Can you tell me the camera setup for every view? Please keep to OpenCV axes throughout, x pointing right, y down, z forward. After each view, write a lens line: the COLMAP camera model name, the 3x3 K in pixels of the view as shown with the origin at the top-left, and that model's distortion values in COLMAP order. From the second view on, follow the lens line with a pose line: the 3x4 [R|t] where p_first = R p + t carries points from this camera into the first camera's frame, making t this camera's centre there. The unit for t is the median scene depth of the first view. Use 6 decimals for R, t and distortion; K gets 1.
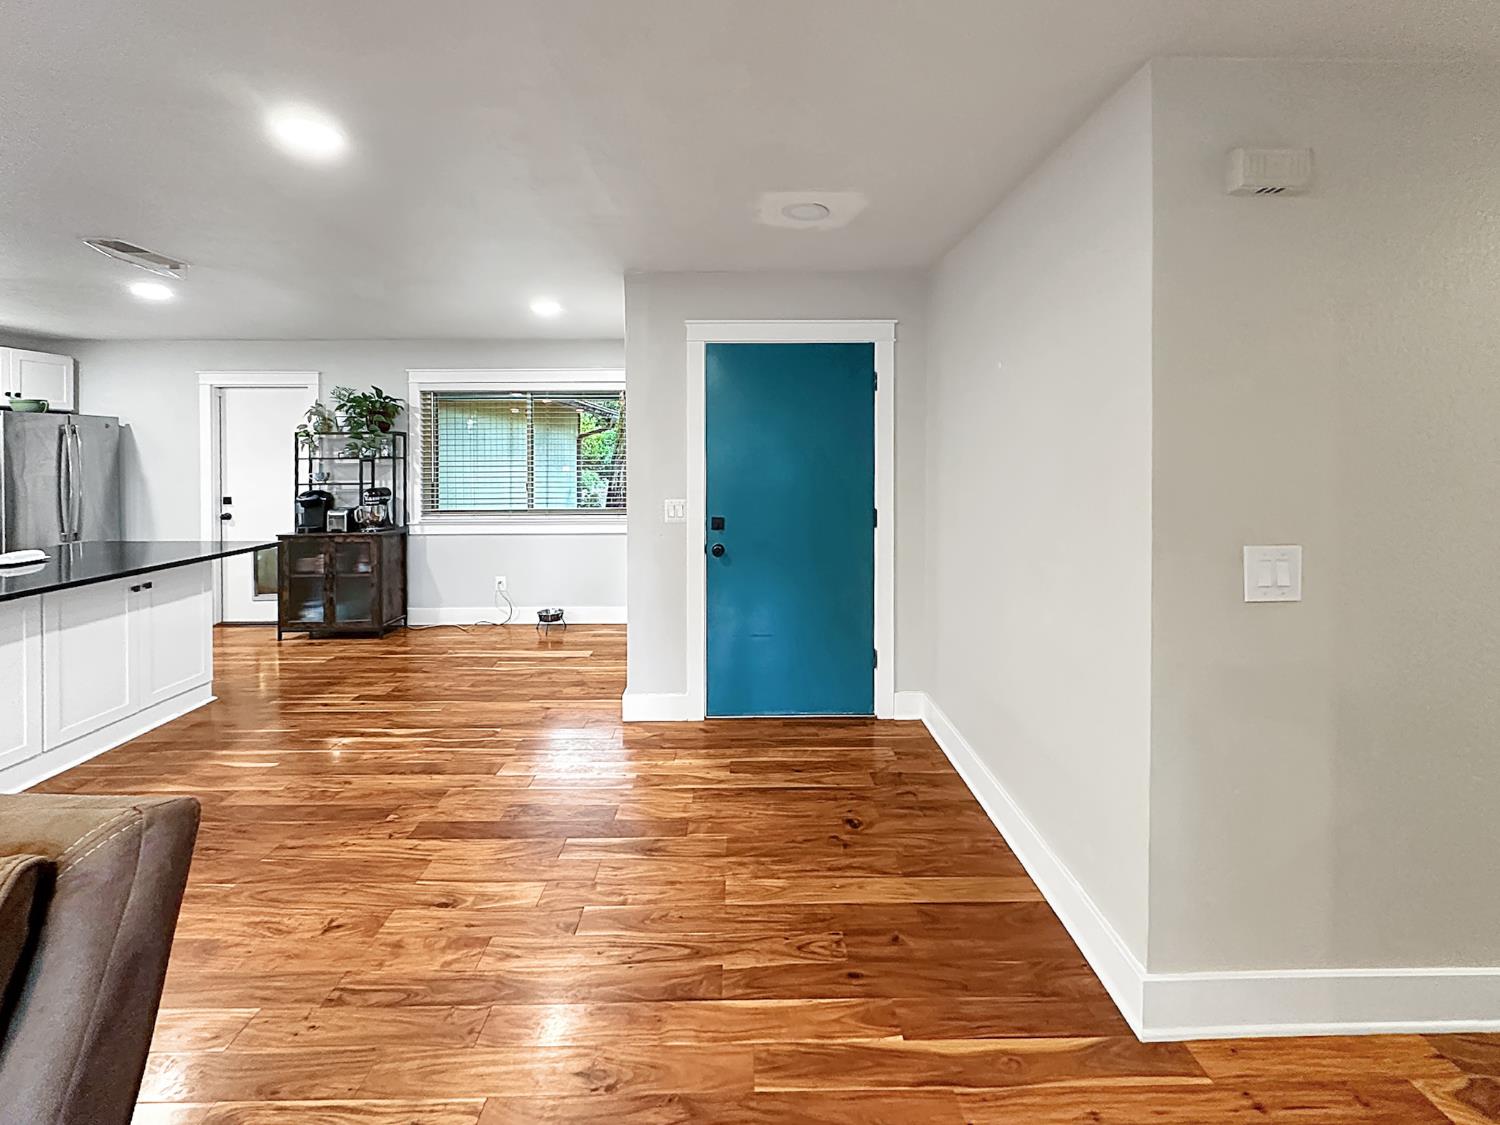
lens RADIAL K [[638.9, 0, 740.1], [0, 638.9, 464.9], [0, 0, 1]] dist [-0.006069, 0.001543]
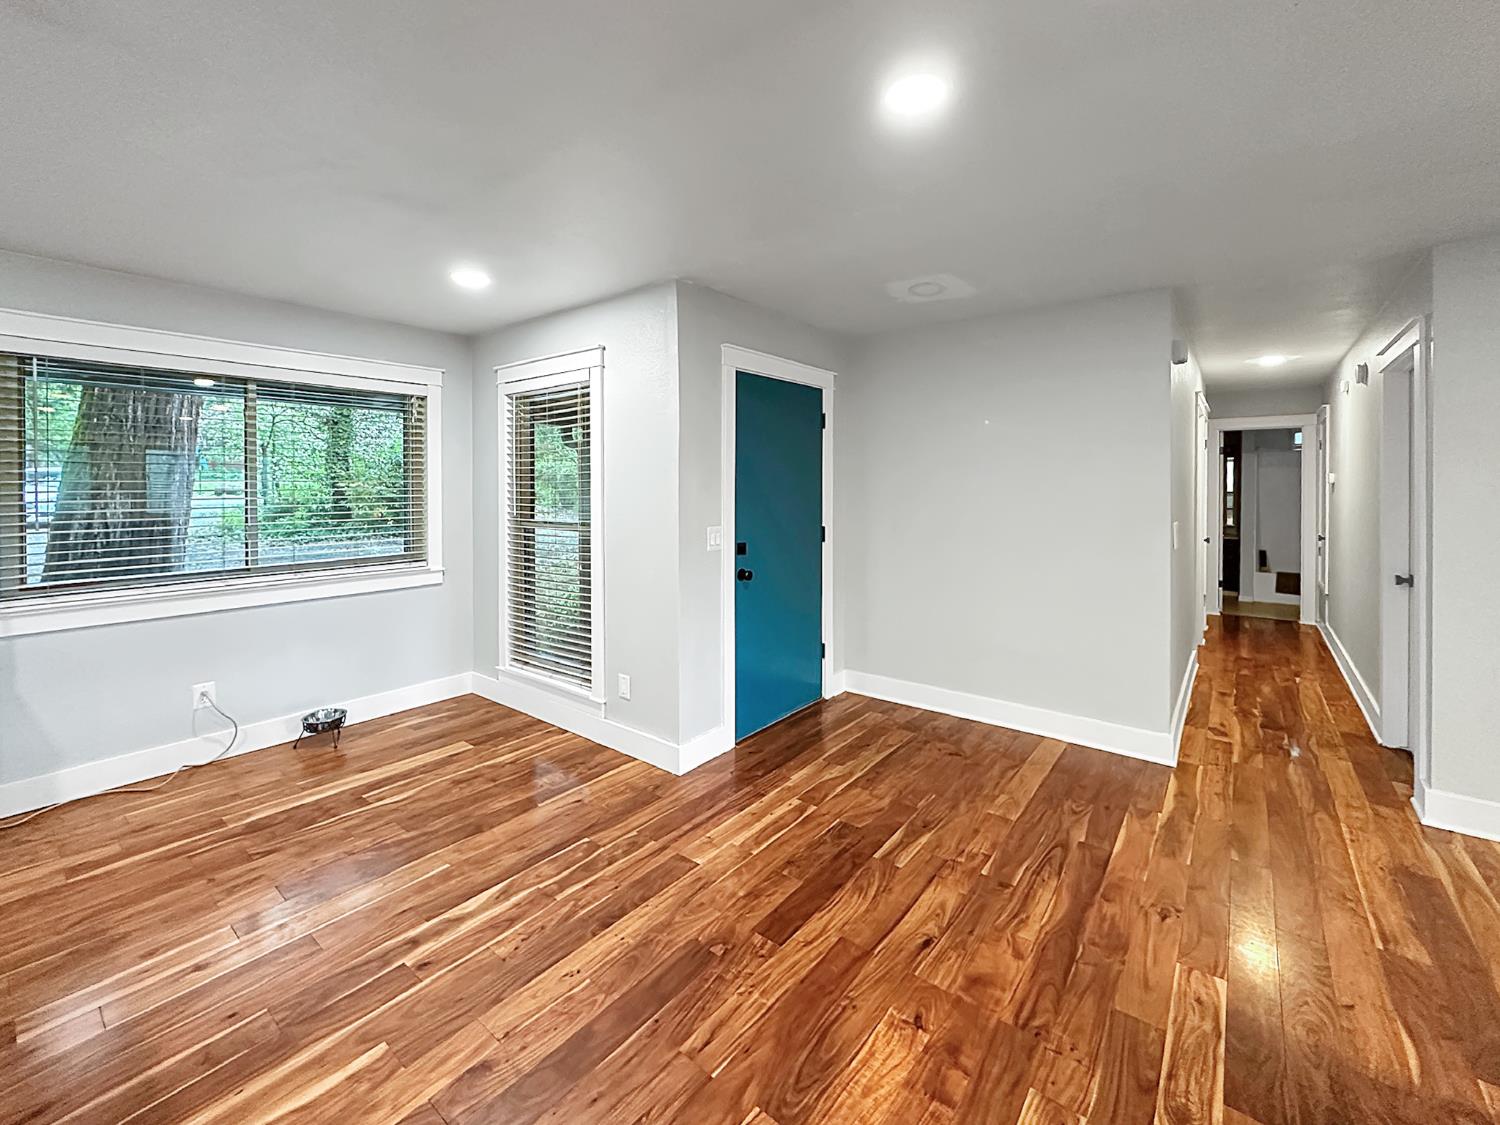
lens RADIAL K [[638.9, 0, 755.9], [0, 638.9, 494.1], [0, 0, 1]] dist [-0.006069, 0.001543]
pose [[0.621228, -0.012737, 0.783526, -0.545835], [0.010668, 0.999913, 0.007797, -0.001956], [-0.783557, 0.003515, 0.621310, 0.235620]]
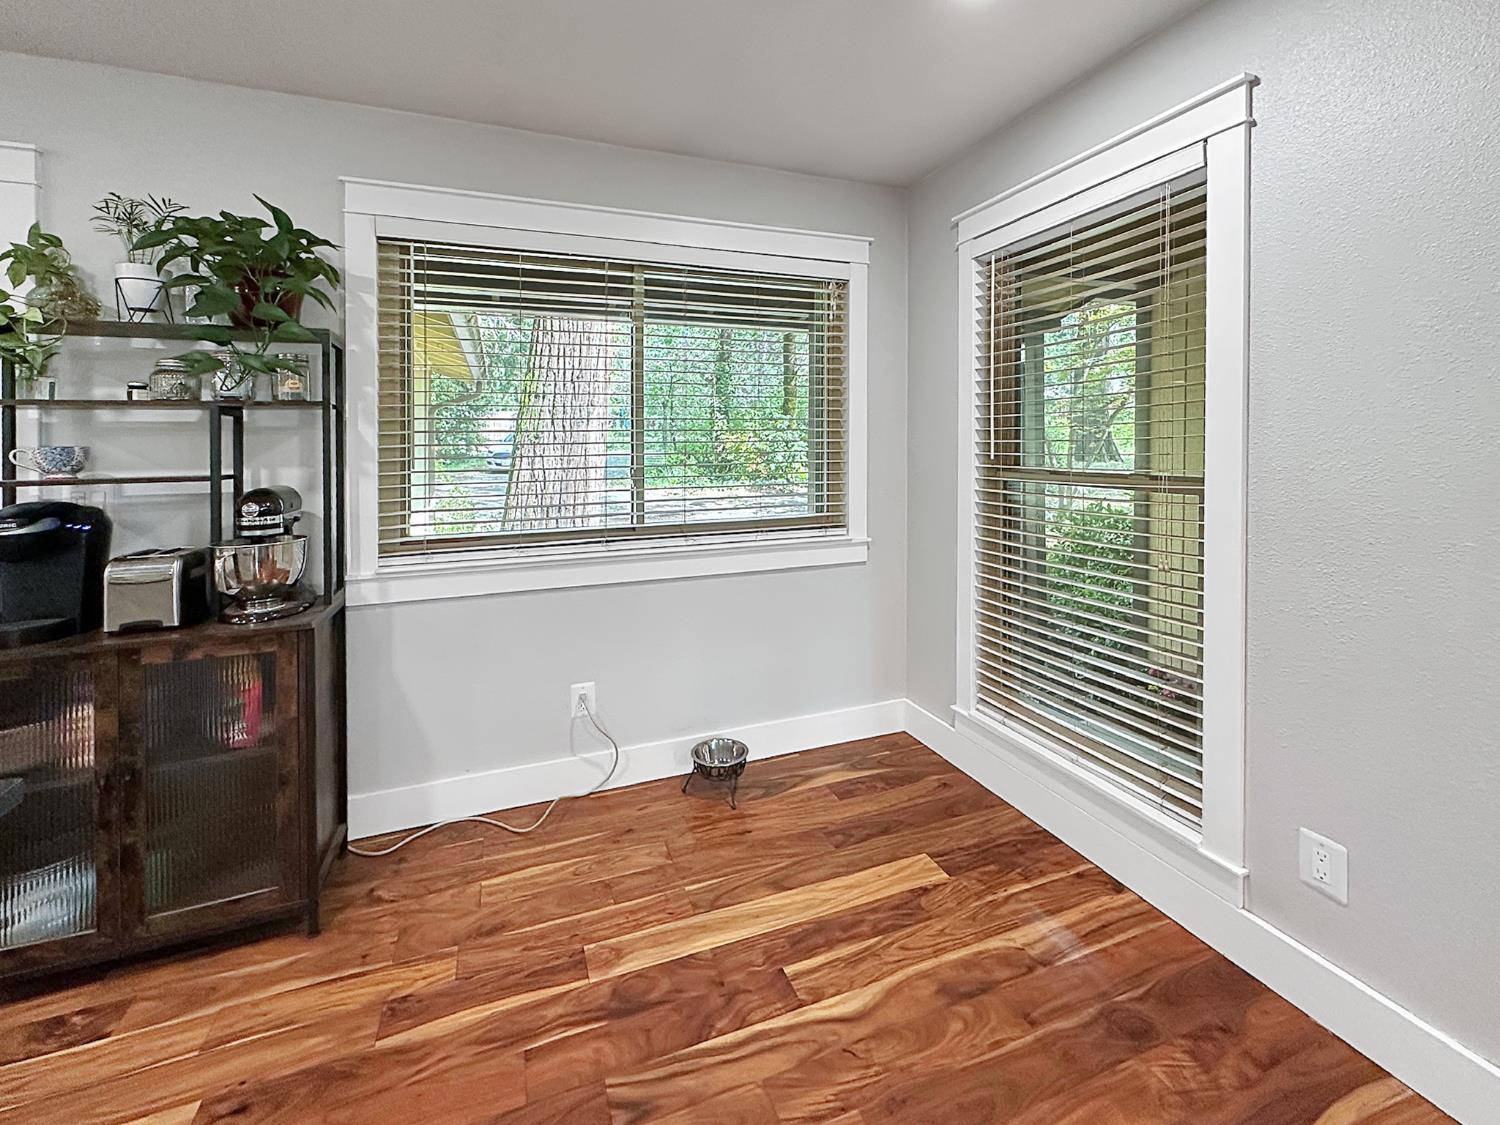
lens RADIAL K [[659.9, 0, 744.3], [0, 659.9, 450.9], [0, 0, 1]] dist [-0.002817, -0.000128]
pose [[0.936374, -0.010251, 0.350853, -0.450834], [0.010145, 0.999946, 0.002139, 0.017007], [-0.350856, 0.001557, 0.936428, 0.567794]]
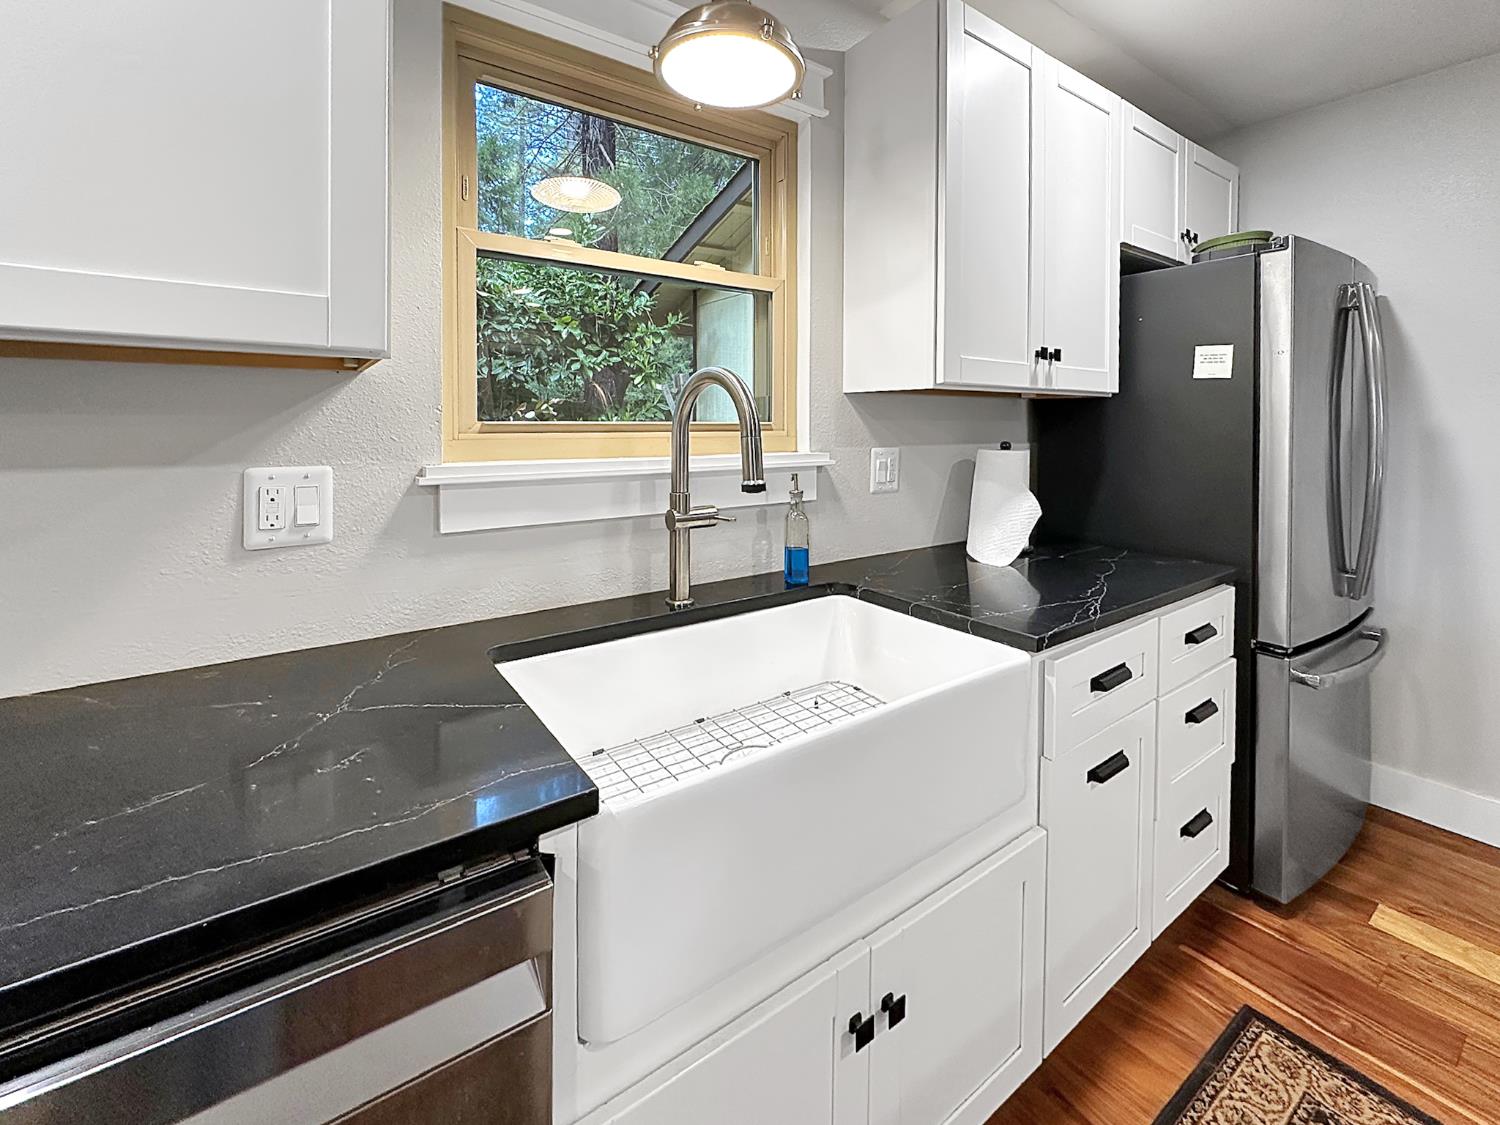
lens RADIAL K [[638.9, 0, 758.4], [0, 638.9, 433.3], [0, 0, 1]] dist [-0.006069, 0.001543]
pose [[0.574412, 0.013094, -0.818461, -0.888889], [-0.015513, 0.999867, 0.005109, 0.025721], [0.818419, 0.009762, 0.574539, 0.464567]]
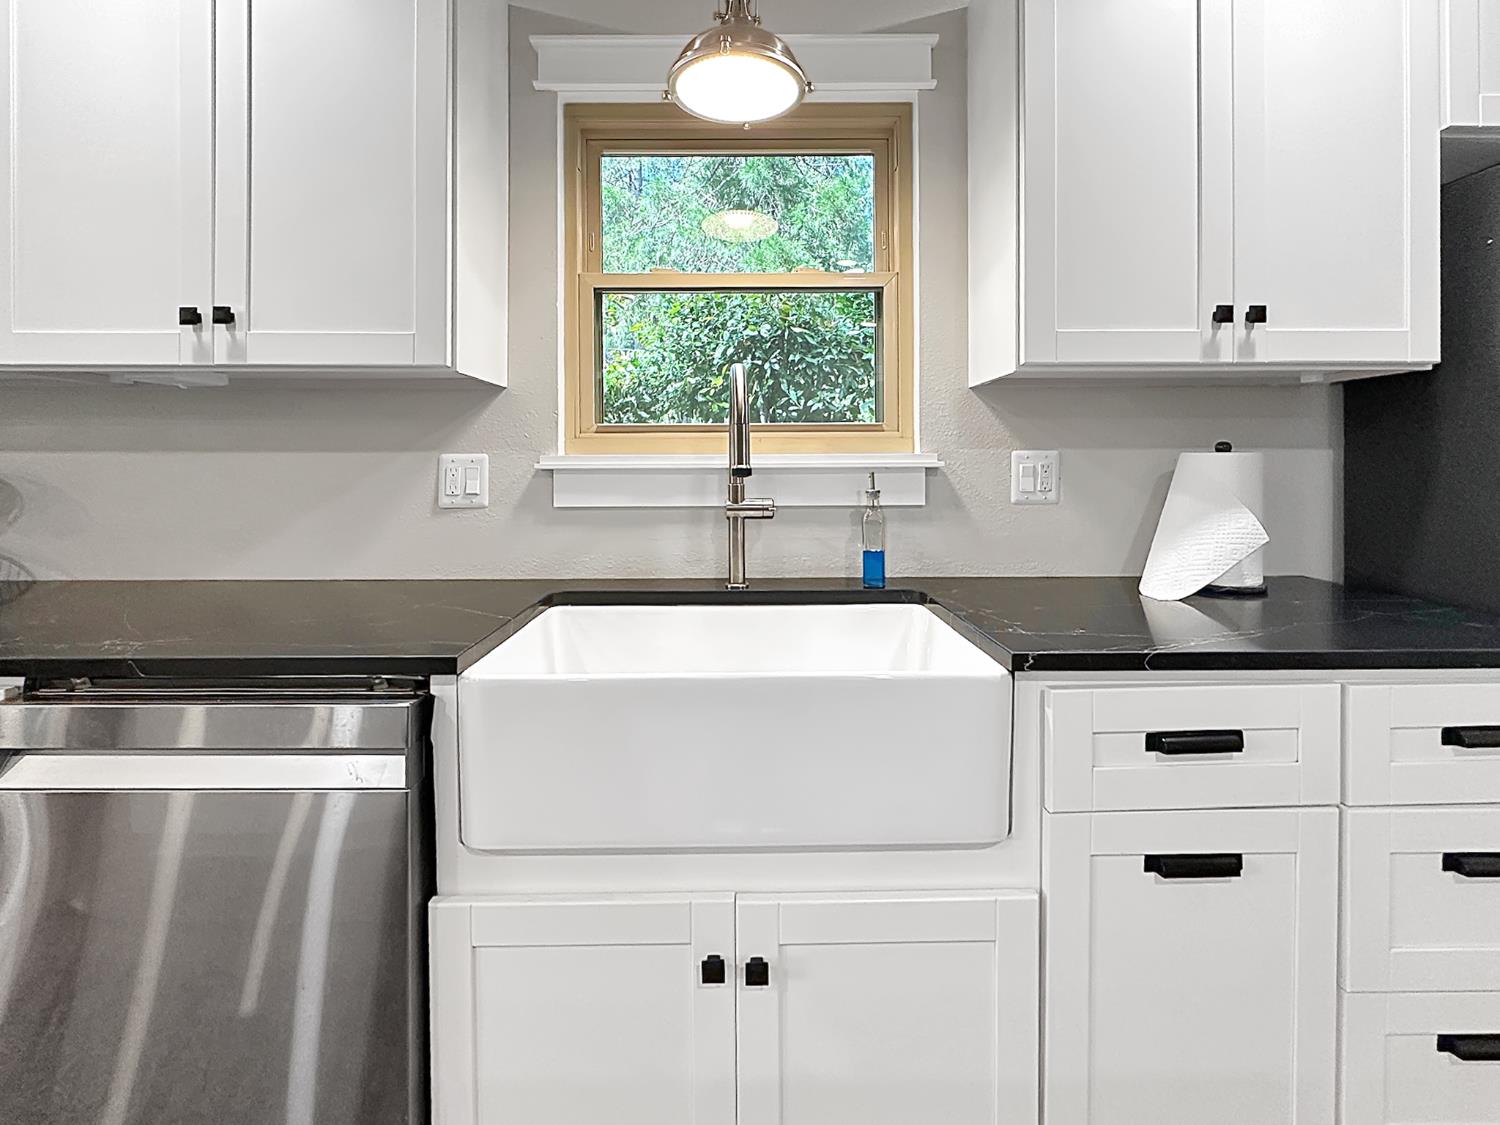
lens RADIAL K [[678.9, 0, 742.5], [0, 678.9, 463.4], [0, 0, 1]] dist [-0.005377, -0.000032]
pose [[0.006049, 0.000804, -0.999981, -0.822148], [-0.013779, 0.999905, 0.000720, 0.042037], [0.999887, 0.013775, 0.006060, 0.586727]]
